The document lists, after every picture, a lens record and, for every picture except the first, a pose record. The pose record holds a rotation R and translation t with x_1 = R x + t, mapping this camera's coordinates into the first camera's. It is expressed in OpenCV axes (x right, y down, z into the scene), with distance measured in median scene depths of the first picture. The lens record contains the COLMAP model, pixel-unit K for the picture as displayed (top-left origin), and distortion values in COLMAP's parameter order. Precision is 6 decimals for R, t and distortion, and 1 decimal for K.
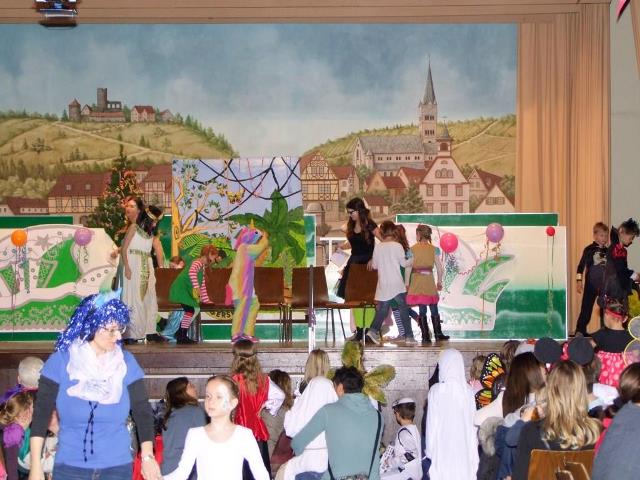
lens RADIAL K [[2282.6, 0, 315.9], [0, 2282.6, 239.7], [0, 0, 1]] dist [0.353856, 0.000000]
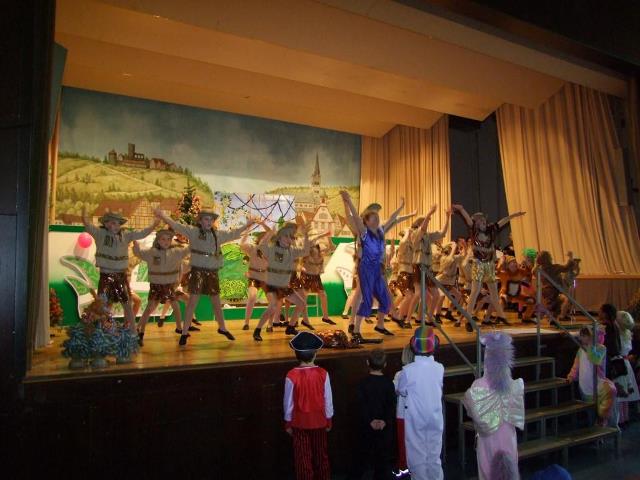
lens RADIAL K [[604.2, 0, 309.5], [0, 604.2, 247.2], [0, 0, 1]] dist [-0.076798, 0.000000]
pose [[0.822424, 0.032694, 0.567934, -0.214990], [-0.016361, 0.999294, -0.033833, 0.010855], [-0.568639, 0.018533, 0.822378, 0.625253]]
